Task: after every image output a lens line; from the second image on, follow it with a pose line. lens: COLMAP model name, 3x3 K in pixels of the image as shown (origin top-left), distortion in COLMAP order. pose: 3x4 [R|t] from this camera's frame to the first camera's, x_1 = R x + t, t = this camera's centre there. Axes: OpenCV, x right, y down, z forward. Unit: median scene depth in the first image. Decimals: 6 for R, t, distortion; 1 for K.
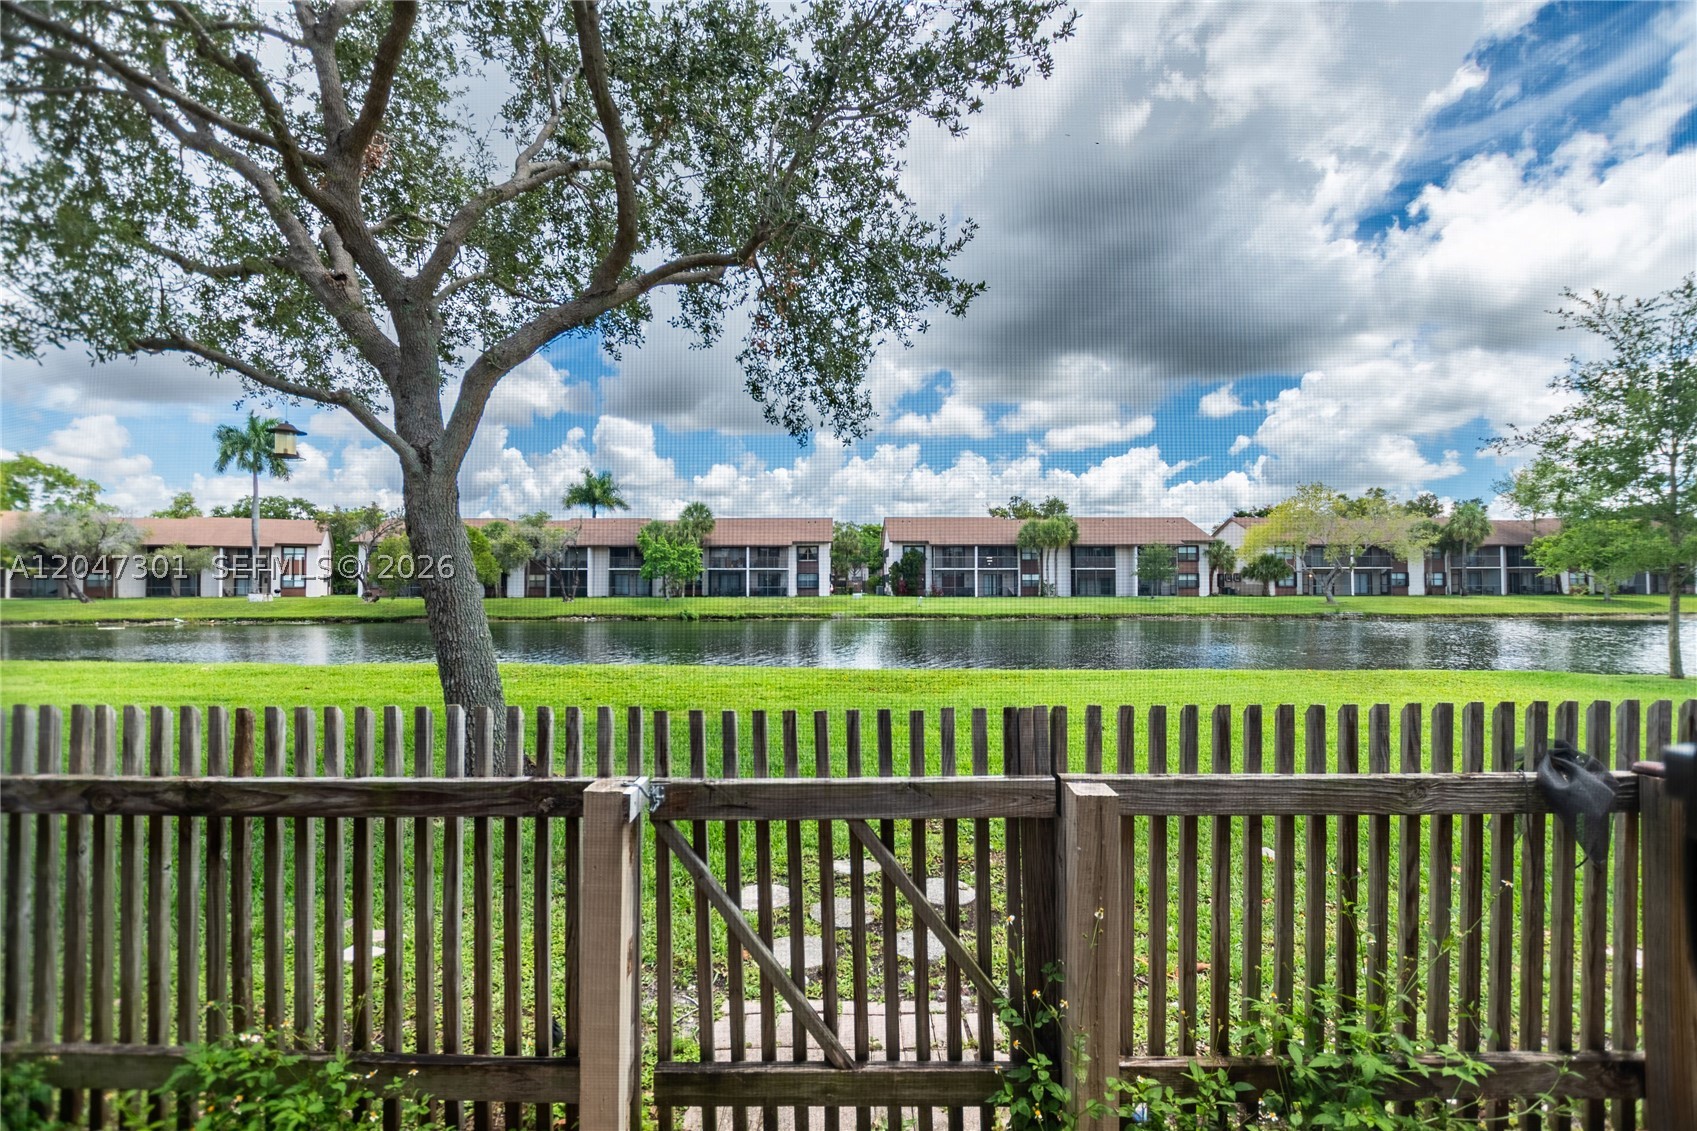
lens RADIAL K [[903.7, 0, 853.4], [0, 903.7, 595.8], [0, 0, 1]] dist [0.002432, 0.001011]
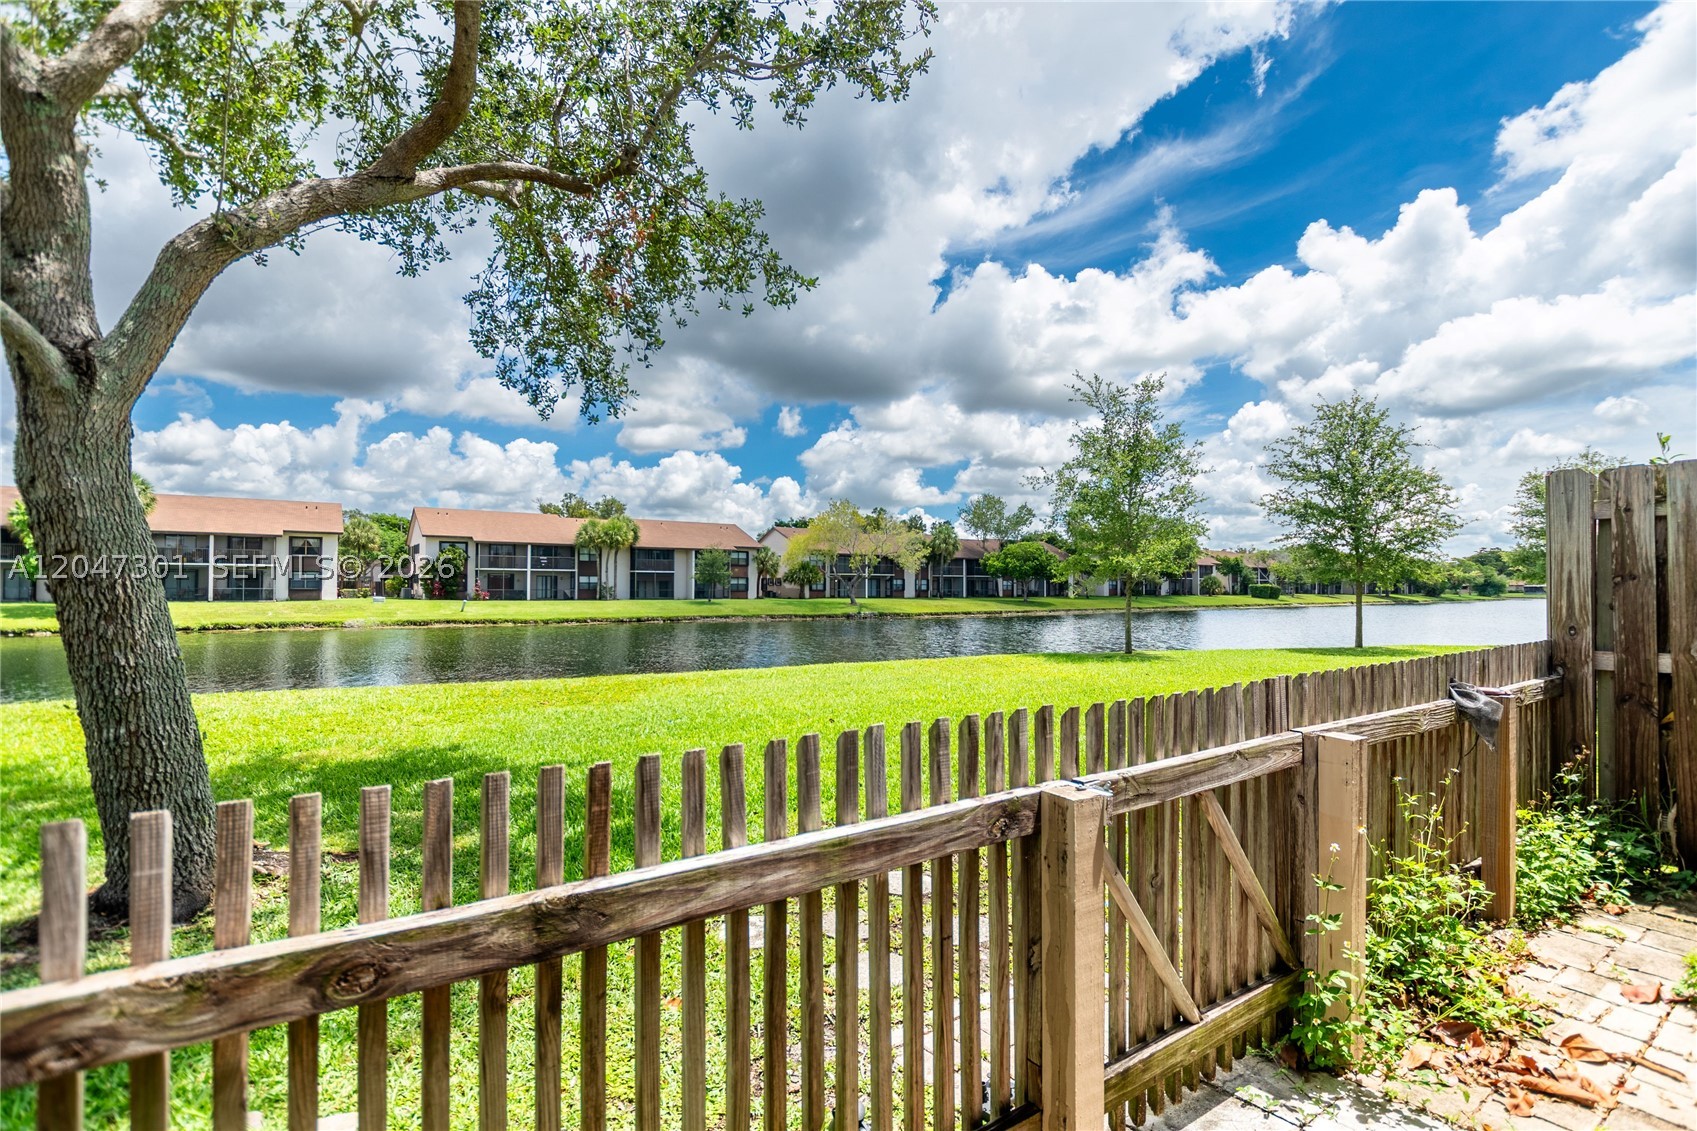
lens RADIAL K [[903.7, 0, 853.4], [0, 903.7, 595.8], [0, 0, 1]] dist [0.002432, 0.001011]
pose [[0.785230, 0.000363, 0.619204, -0.183402], [0.003606, 0.999980, -0.005158, 0.002833], [-0.619194, 0.006283, 0.785213, 0.082974]]
